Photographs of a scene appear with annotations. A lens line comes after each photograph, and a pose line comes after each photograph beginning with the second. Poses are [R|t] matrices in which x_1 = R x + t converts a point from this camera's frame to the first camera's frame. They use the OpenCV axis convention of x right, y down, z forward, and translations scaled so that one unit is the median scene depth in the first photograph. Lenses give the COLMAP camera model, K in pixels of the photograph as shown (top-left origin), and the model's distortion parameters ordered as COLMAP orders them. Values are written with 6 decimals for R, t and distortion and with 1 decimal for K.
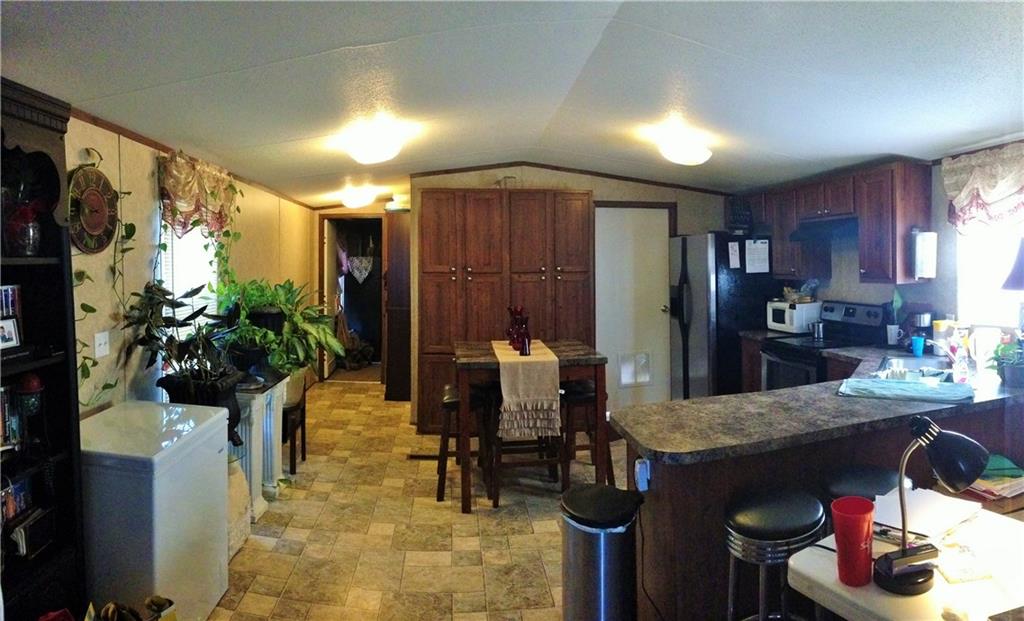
lens RADIAL K [[966.4, 0, 512.0], [0, 966.4, 310.5], [0, 0, 1]] dist [0.001725, 0.001658]
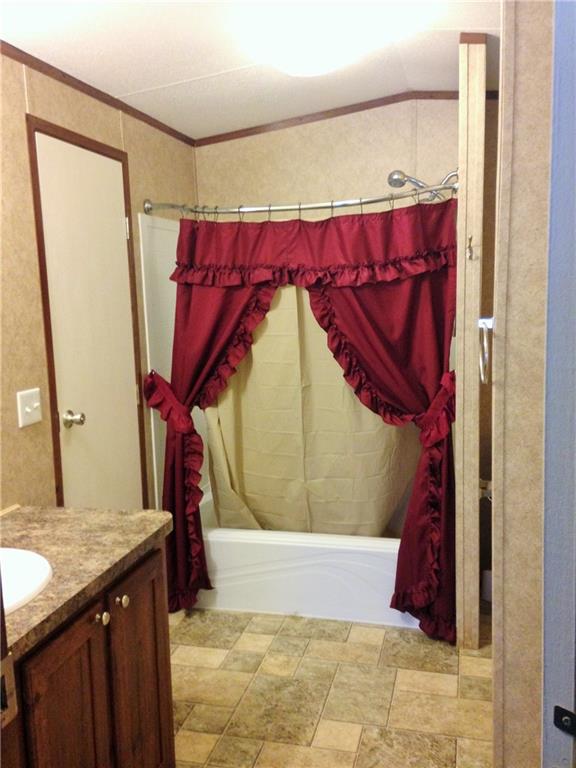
lens RADIAL K [[681.0, 0, 288.0], [0, 681.0, 384.0], [0, 0, 1]] dist [0.188196, -0.285296]
pose [[0.948759, 0.050614, -0.311920, -0.030681], [-0.021663, 0.995185, 0.095594, -0.030532], [0.315256, -0.083939, 0.945287, 0.480653]]
